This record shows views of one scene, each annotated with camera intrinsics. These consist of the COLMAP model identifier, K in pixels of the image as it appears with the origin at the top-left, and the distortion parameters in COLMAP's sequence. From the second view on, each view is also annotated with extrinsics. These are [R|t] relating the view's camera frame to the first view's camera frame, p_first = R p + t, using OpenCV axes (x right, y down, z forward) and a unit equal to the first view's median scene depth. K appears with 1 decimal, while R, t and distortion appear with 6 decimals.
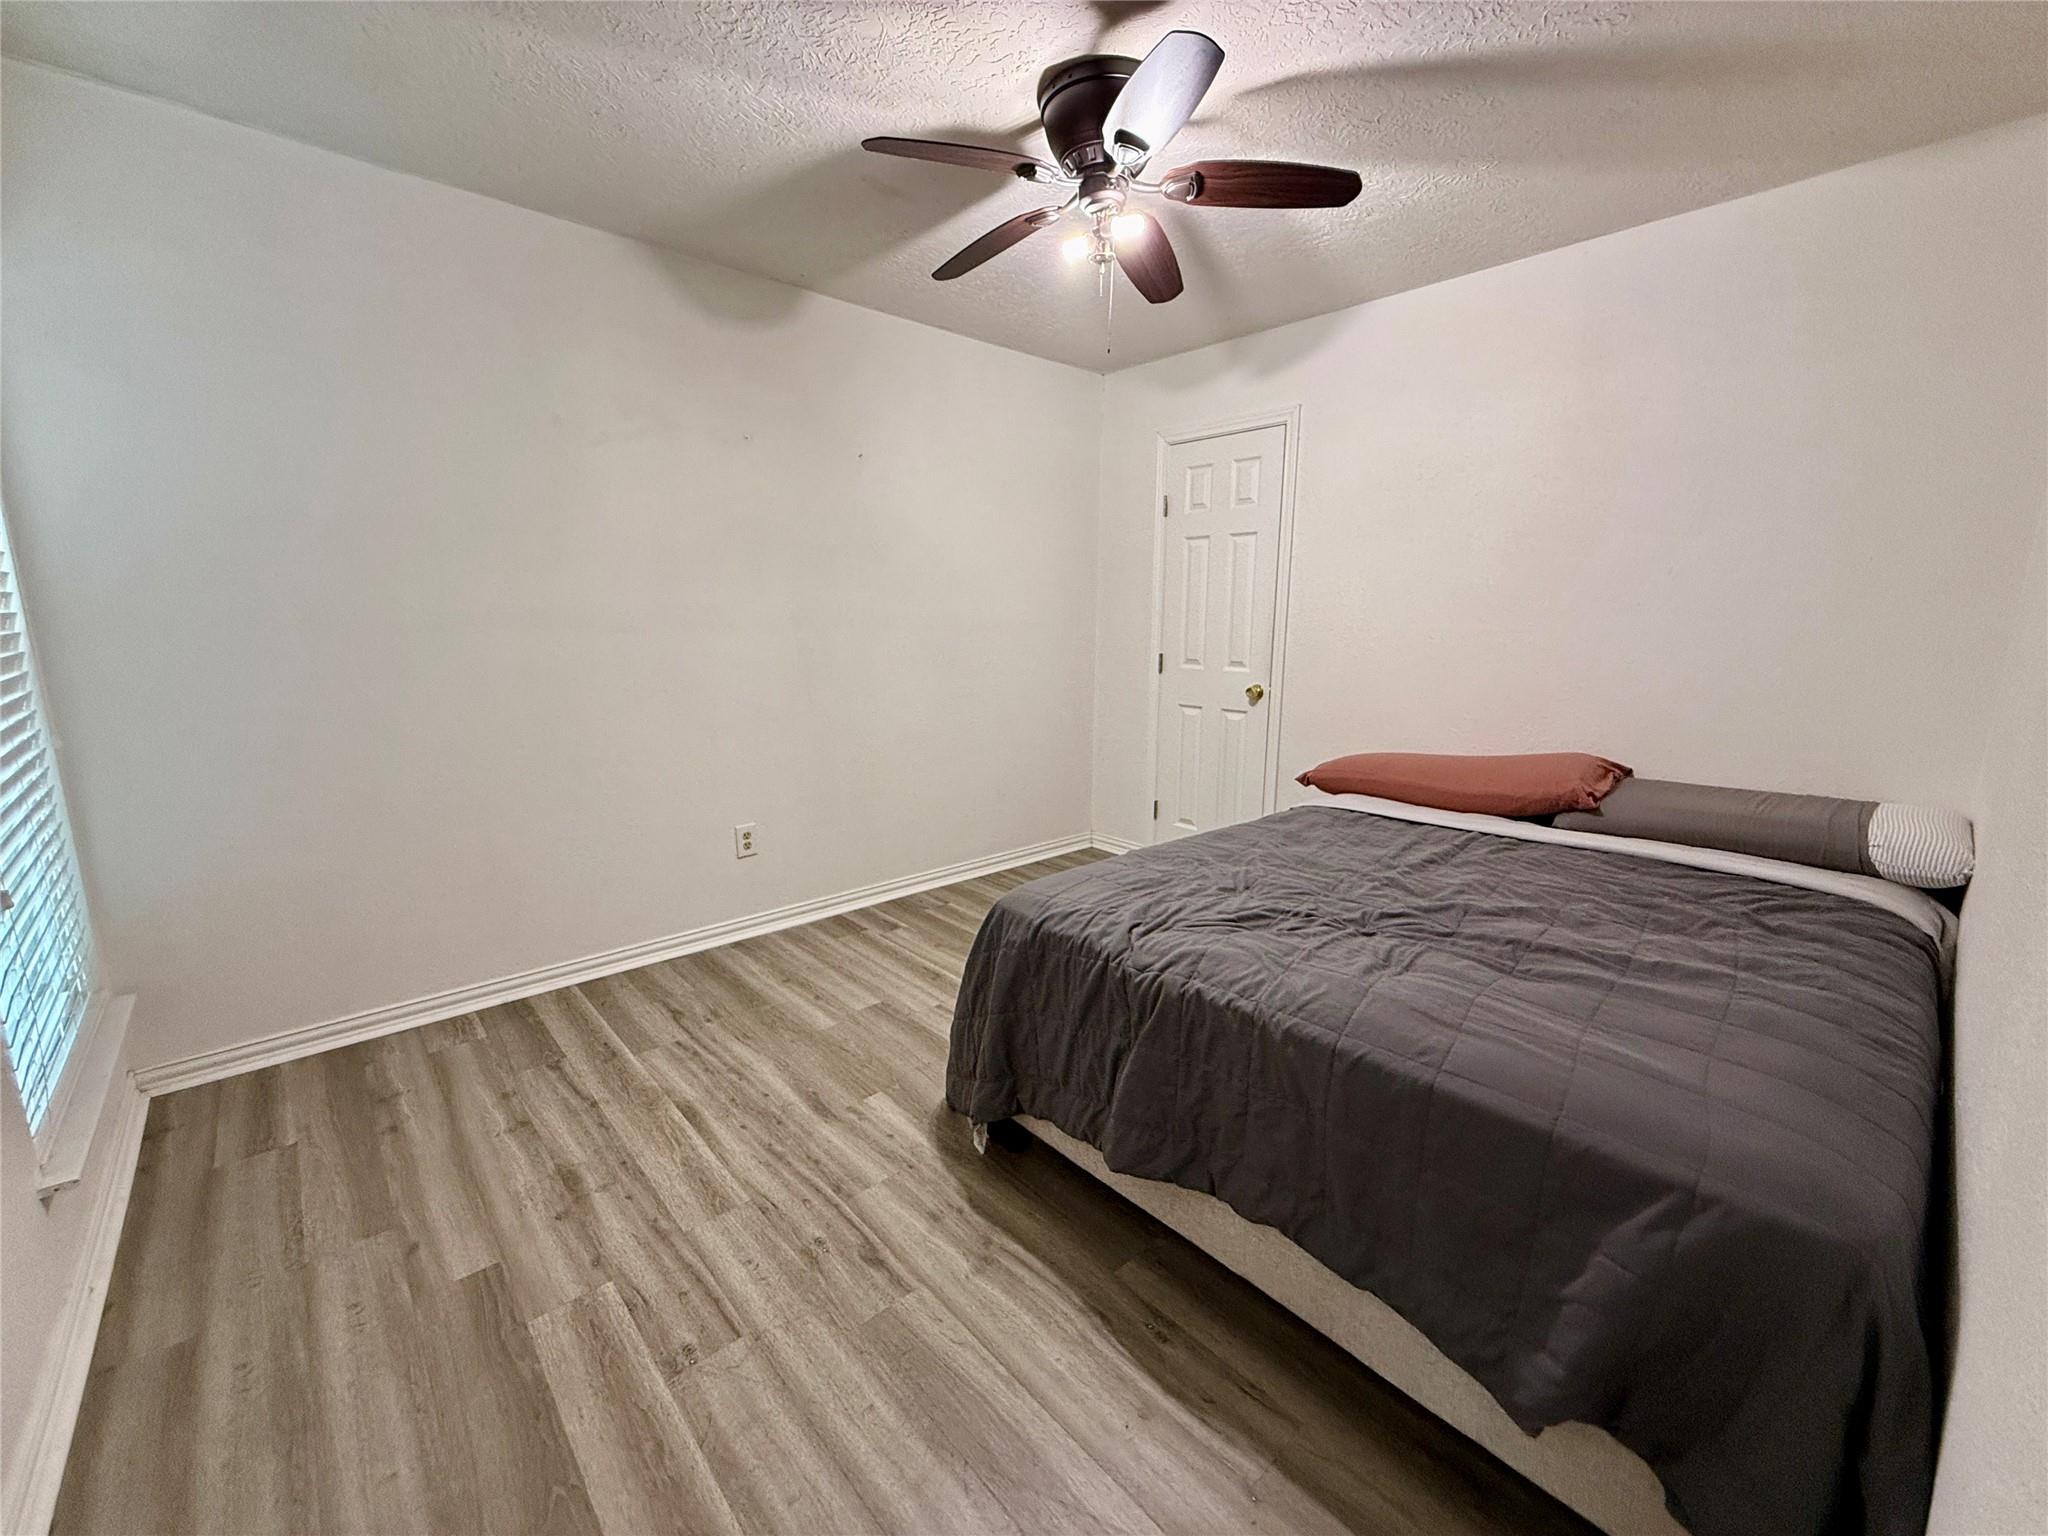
lens RADIAL K [[825.9, 0, 1026.0], [0, 825.9, 763.6], [0, 0, 1]] dist [-0.000977, -0.000371]
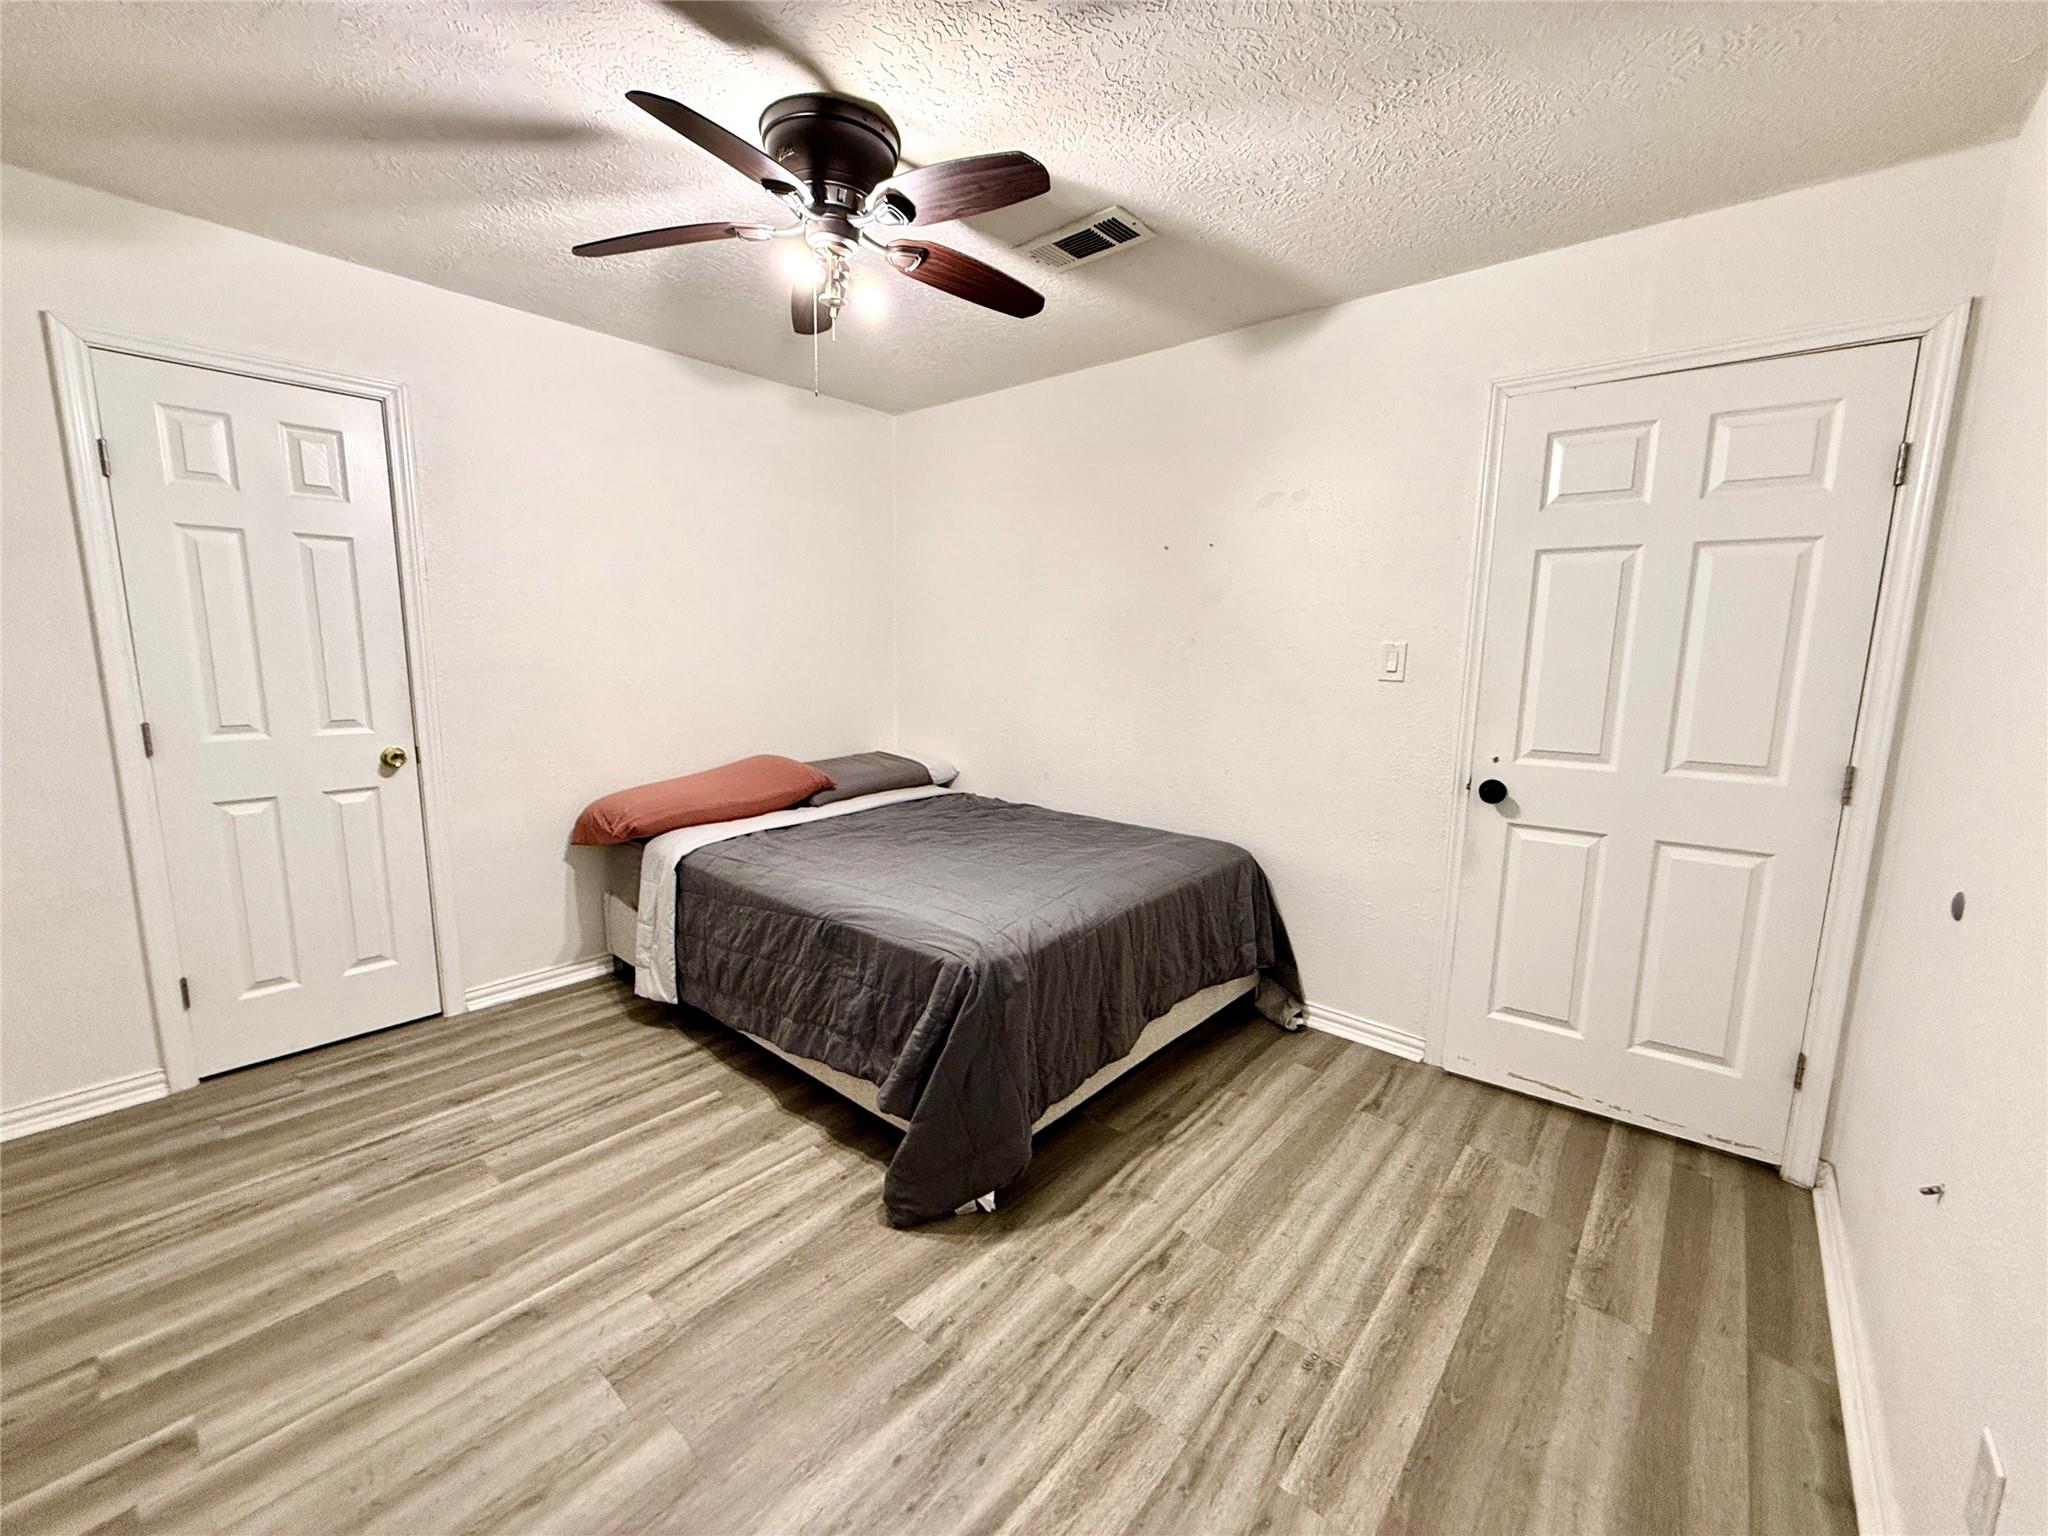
lens RADIAL K [[825.9, 0, 1025.7], [0, 825.9, 772.0], [0, 0, 1]] dist [-0.000977, -0.000371]
pose [[-0.129392, -0.165970, 0.977605, -1.121450], [0.156831, 0.970059, 0.185446, -0.268124], [-0.979113, 0.177314, -0.099488, 1.154898]]
